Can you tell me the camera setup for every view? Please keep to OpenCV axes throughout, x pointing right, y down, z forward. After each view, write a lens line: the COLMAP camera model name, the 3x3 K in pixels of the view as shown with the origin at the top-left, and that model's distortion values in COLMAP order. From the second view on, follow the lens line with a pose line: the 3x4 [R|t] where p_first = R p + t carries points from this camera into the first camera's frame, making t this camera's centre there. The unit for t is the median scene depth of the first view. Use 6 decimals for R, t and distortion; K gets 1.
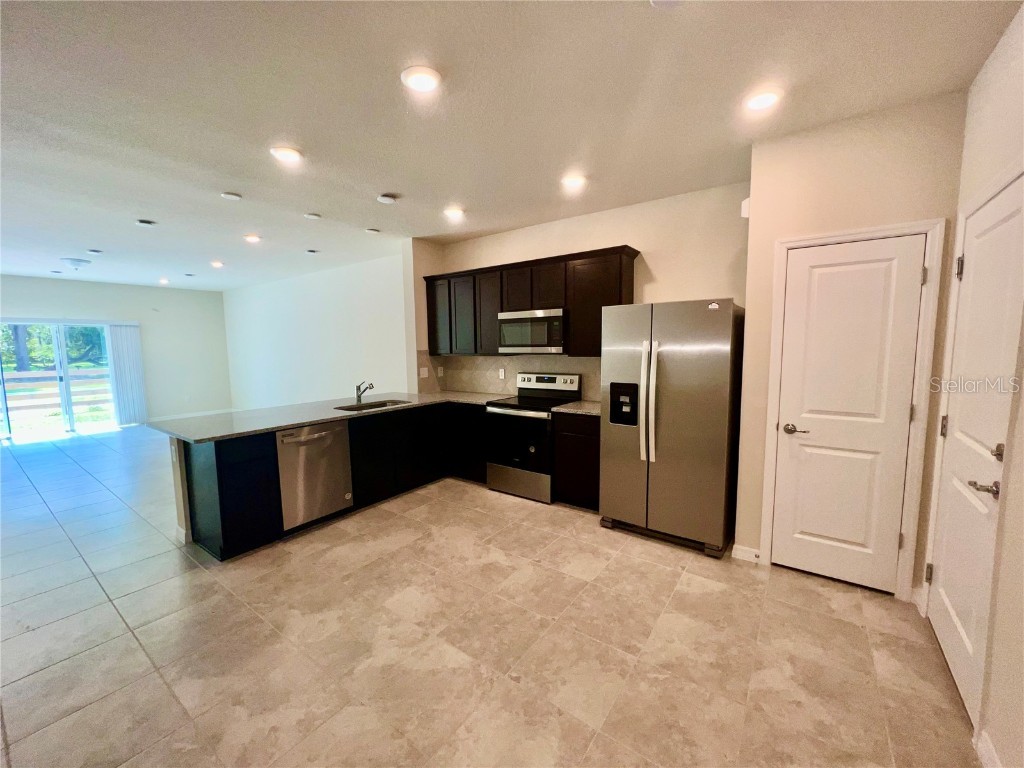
lens RADIAL K [[411.7, 0, 515.8], [0, 411.7, 384.8], [0, 0, 1]] dist [-0.008361, 0.000463]
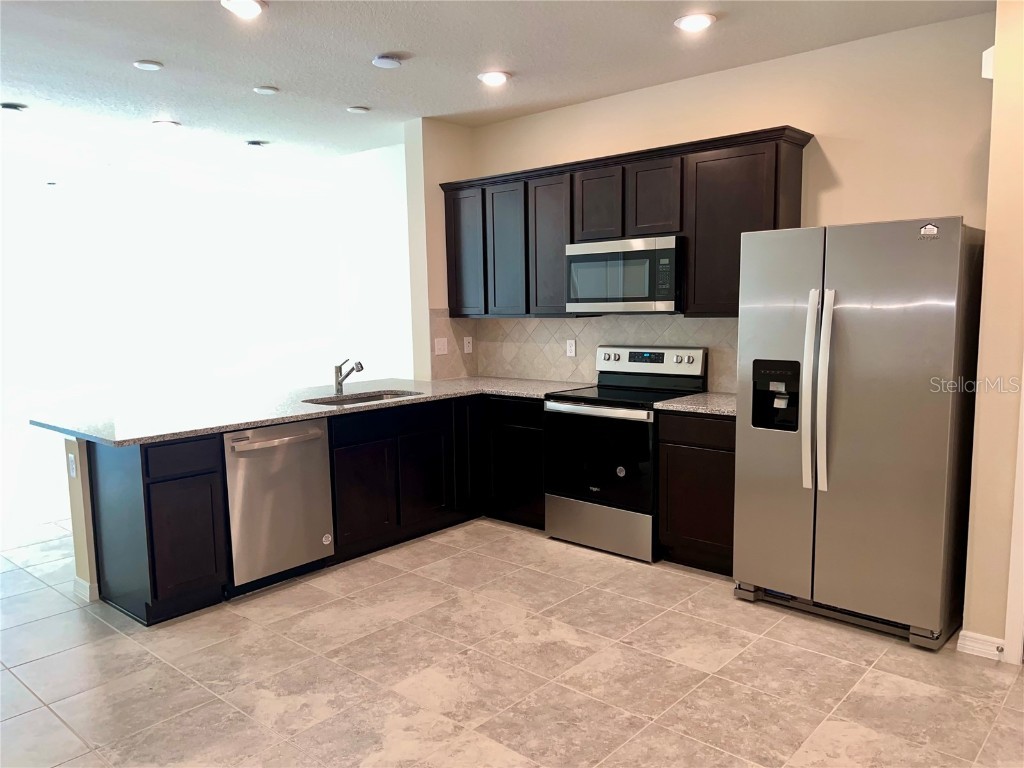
lens RADIAL K [[761.2, 0, 510.6], [0, 761.2, 390.6], [0, 0, 1]] dist [0.072219, -0.088606]
pose [[0.993851, 0.007374, -0.110480, 0.001462], [-0.004828, 0.999717, 0.023291, 0.015337], [0.110620, -0.022615, 0.993605, -0.152294]]
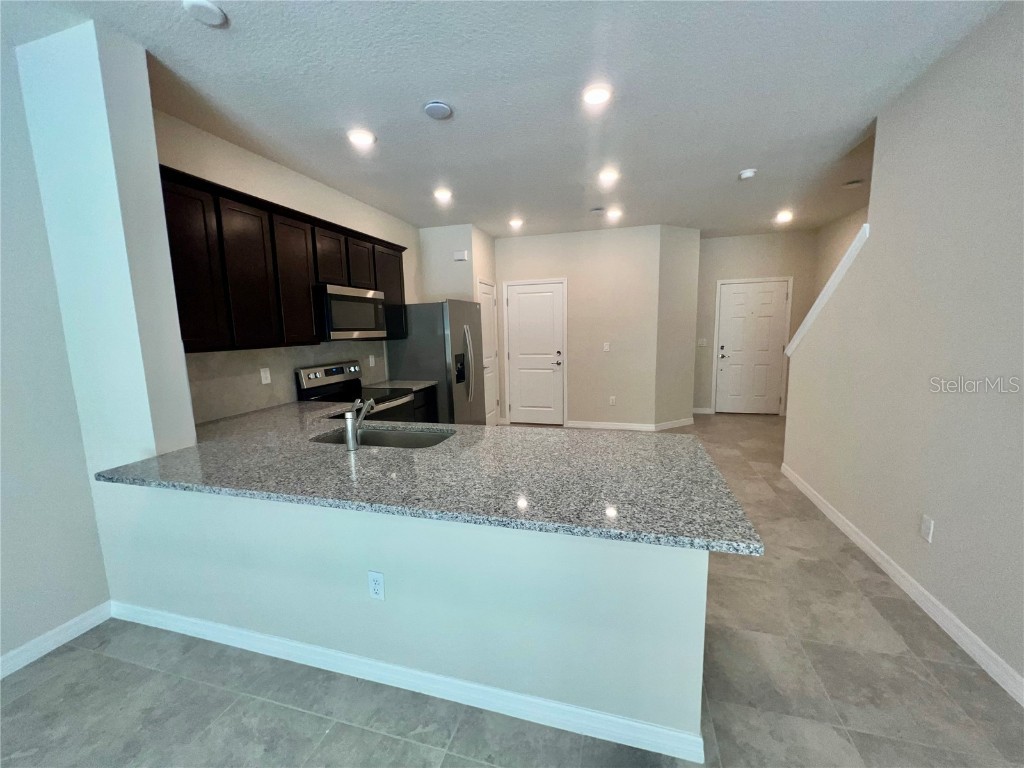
lens RADIAL K [[411.7, 0, 515.8], [0, 411.7, 384.8], [0, 0, 1]] dist [-0.008361, 0.000463]
pose [[-0.339134, -0.106968, 0.934637, -1.177068], [0.119907, 0.980496, 0.155725, -0.101020], [-0.933065, 0.164881, -0.319693, 1.308220]]
